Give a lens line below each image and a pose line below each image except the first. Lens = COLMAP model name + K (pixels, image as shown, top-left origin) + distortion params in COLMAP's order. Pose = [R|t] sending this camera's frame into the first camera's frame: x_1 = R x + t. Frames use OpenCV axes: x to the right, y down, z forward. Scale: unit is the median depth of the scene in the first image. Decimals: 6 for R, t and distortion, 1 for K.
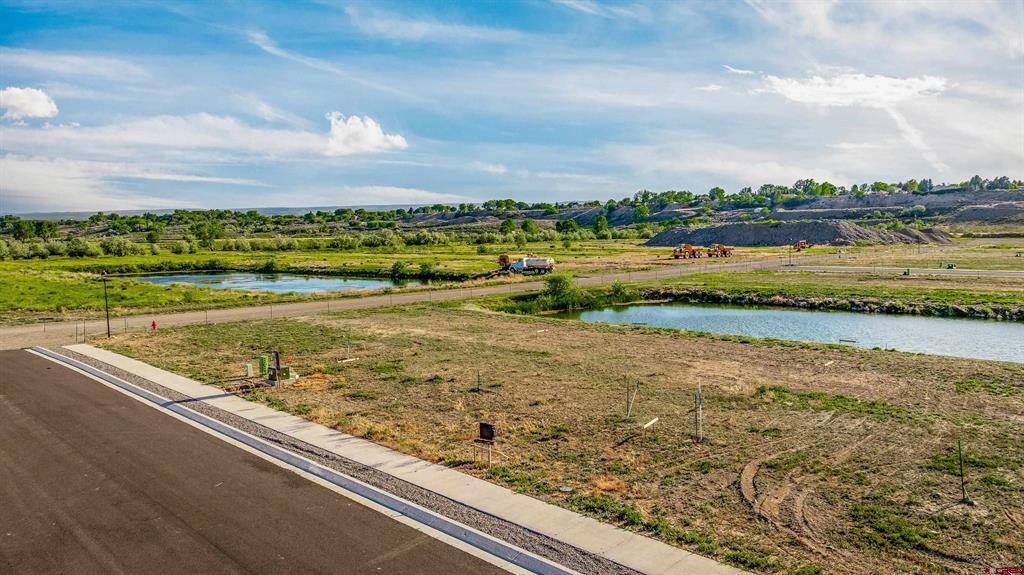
lens RADIAL K [[725.6, 0, 512.0], [0, 725.6, 287.5], [0, 0, 1]] dist [-0.022992, 0.007828]
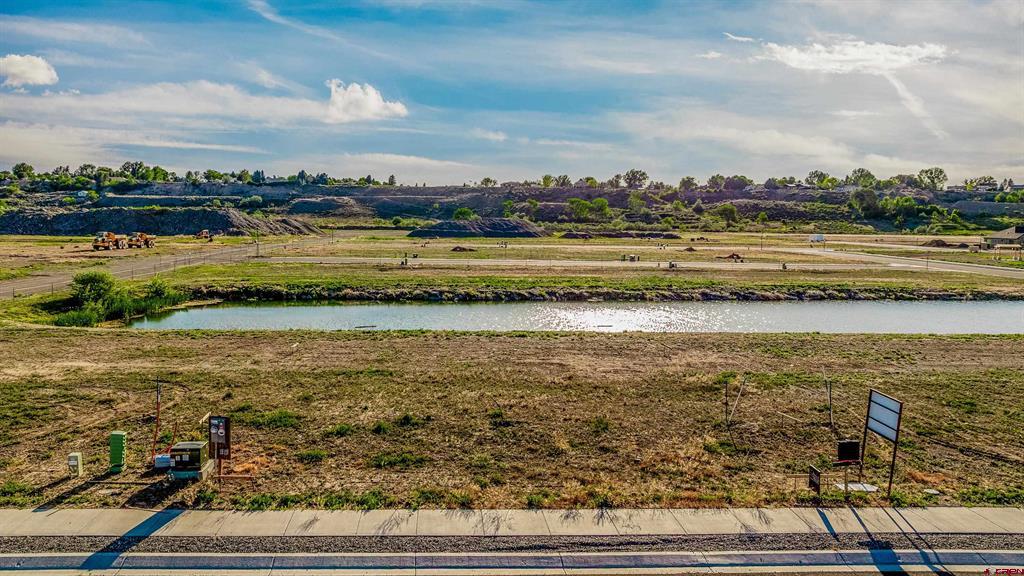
lens RADIAL K [[787.2, 0, 487.4], [0, 787.2, 284.6], [0, 0, 1]] dist [-0.016789, 0.000962]
pose [[0.675079, -0.036081, 0.736863, -0.028782], [0.032609, 0.999287, 0.019056, -0.000849], [-0.737025, 0.011164, 0.675774, 0.019824]]
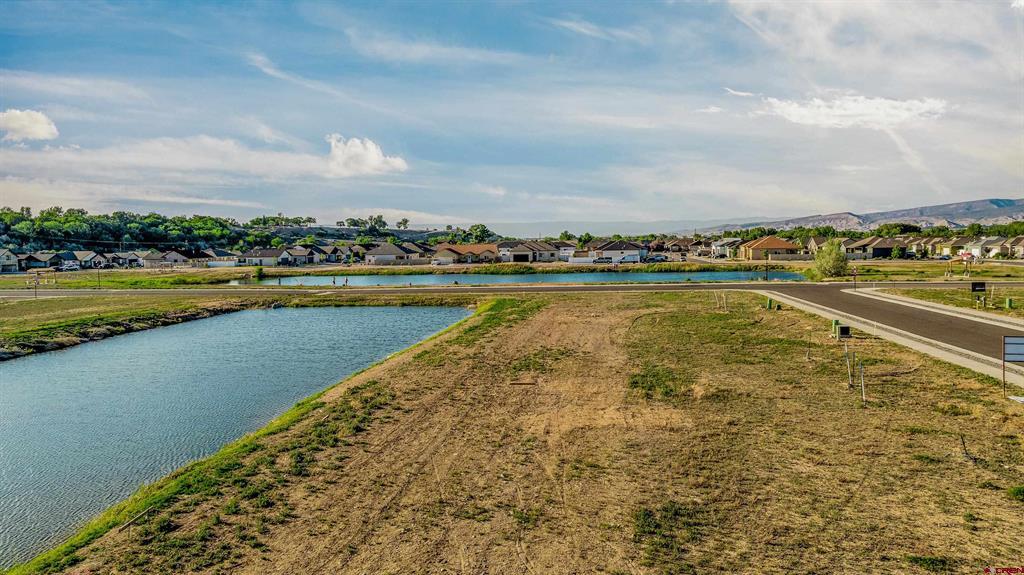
lens RADIAL K [[725.6, 0, 512.0], [0, 725.6, 287.5], [0, 0, 1]] dist [-0.022992, 0.007828]
pose [[-0.608190, -0.022460, 0.793474, -0.013969], [0.089338, 0.991312, 0.096537, -0.005277], [-0.788748, 0.129600, -0.600899, 0.075311]]
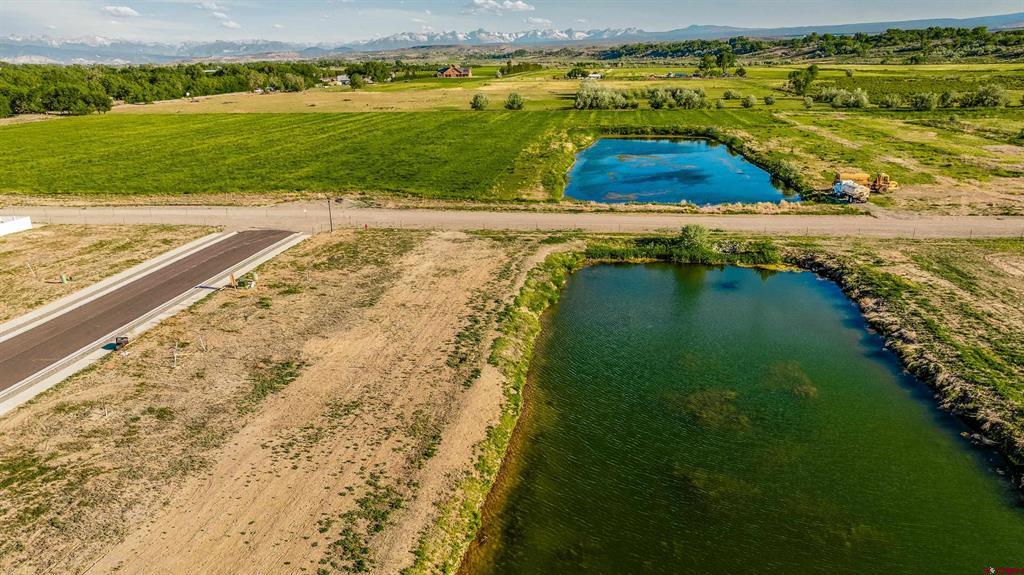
lens RADIAL K [[725.6, 0, 512.0], [0, 725.6, 287.5], [0, 0, 1]] dist [-0.022992, 0.007828]
pose [[0.599389, 0.248608, -0.760872, 0.084081], [-0.054283, 0.960983, 0.271231, -0.023195], [0.798615, -0.121270, 0.589497, 0.017524]]
